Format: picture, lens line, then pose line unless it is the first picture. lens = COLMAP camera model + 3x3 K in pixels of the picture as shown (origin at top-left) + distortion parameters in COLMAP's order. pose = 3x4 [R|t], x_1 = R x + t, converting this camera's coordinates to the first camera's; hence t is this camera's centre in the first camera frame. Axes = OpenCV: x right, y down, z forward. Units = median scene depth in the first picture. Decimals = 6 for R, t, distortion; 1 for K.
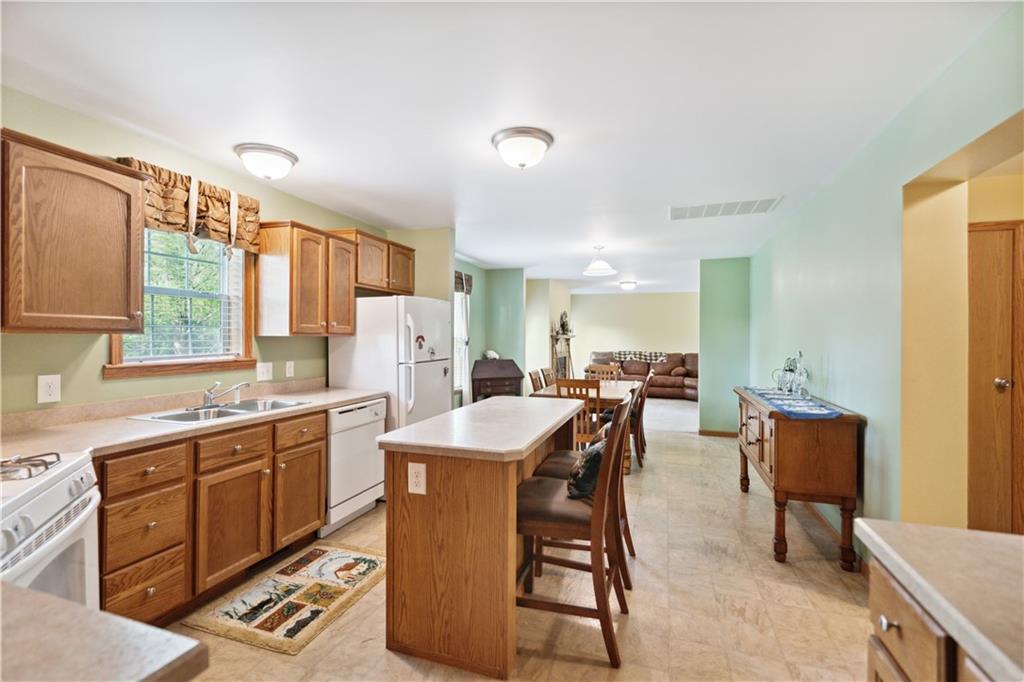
lens RADIAL K [[459.3, 0, 513.8], [0, 459.3, 339.3], [0, 0, 1]] dist [0.000119, 0.000100]
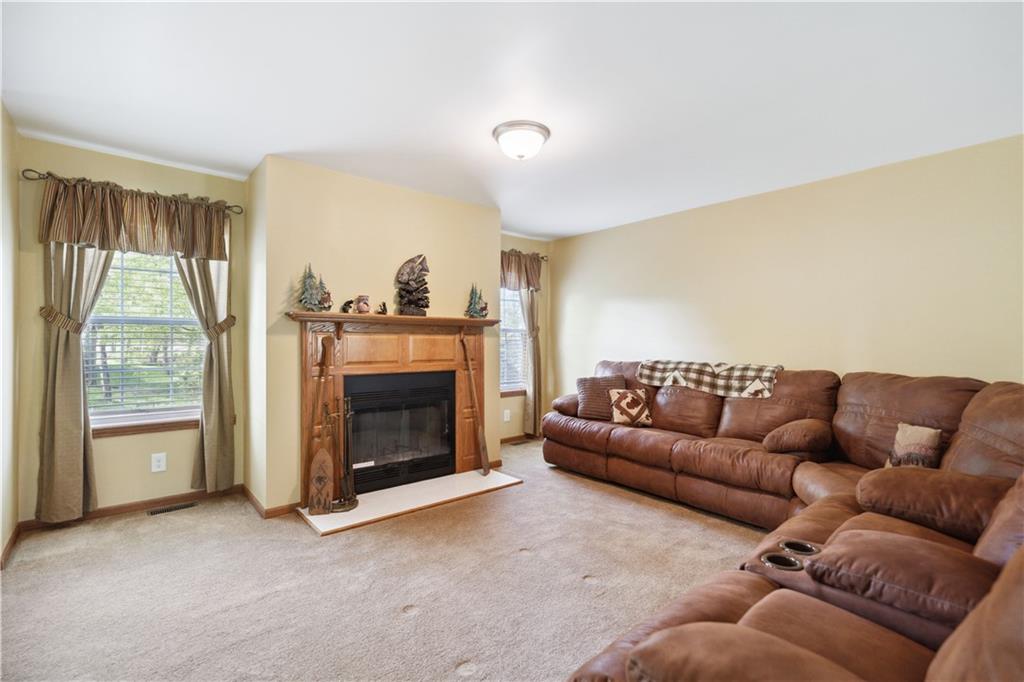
lens RADIAL K [[459.3, 0, 513.8], [0, 459.3, 339.3], [0, 0, 1]] dist [0.000119, 0.000100]
pose [[0.863276, -0.001196, -0.504731, 1.256292], [-0.003025, 0.999967, -0.007544, 0.042297], [0.504724, 0.008040, 0.863243, 2.338699]]
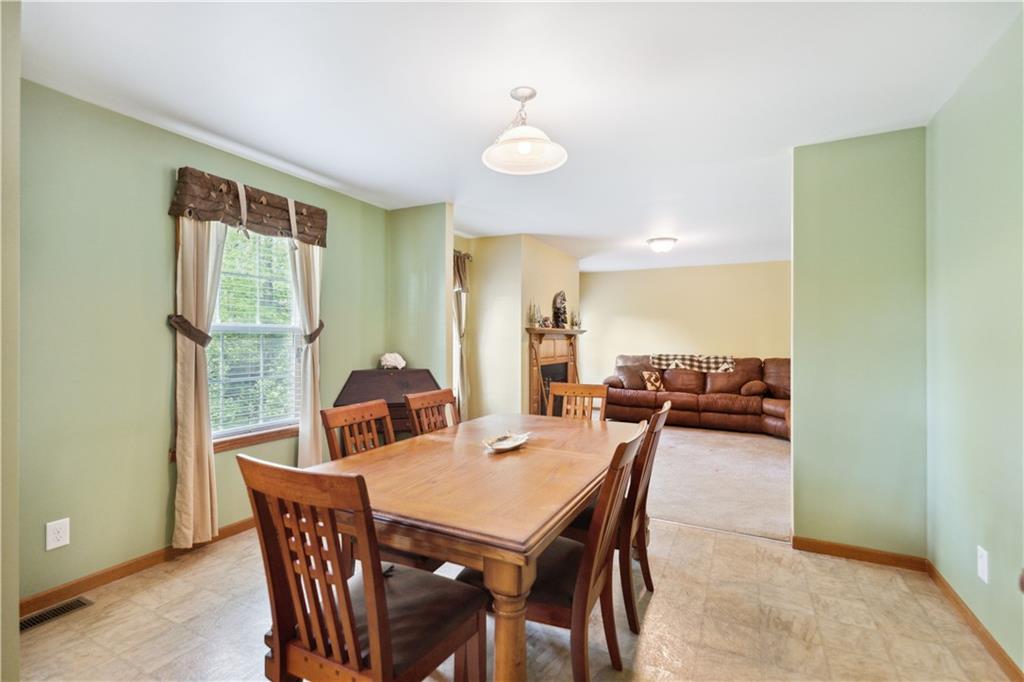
lens RADIAL K [[459.3, 0, 513.8], [0, 459.3, 339.3], [0, 0, 1]] dist [0.000119, 0.000100]
pose [[0.989131, 0.000144, -0.147035, 0.462603], [-0.000696, 0.999993, -0.003706, 0.024986], [0.147033, 0.003768, 0.989124, 1.205706]]
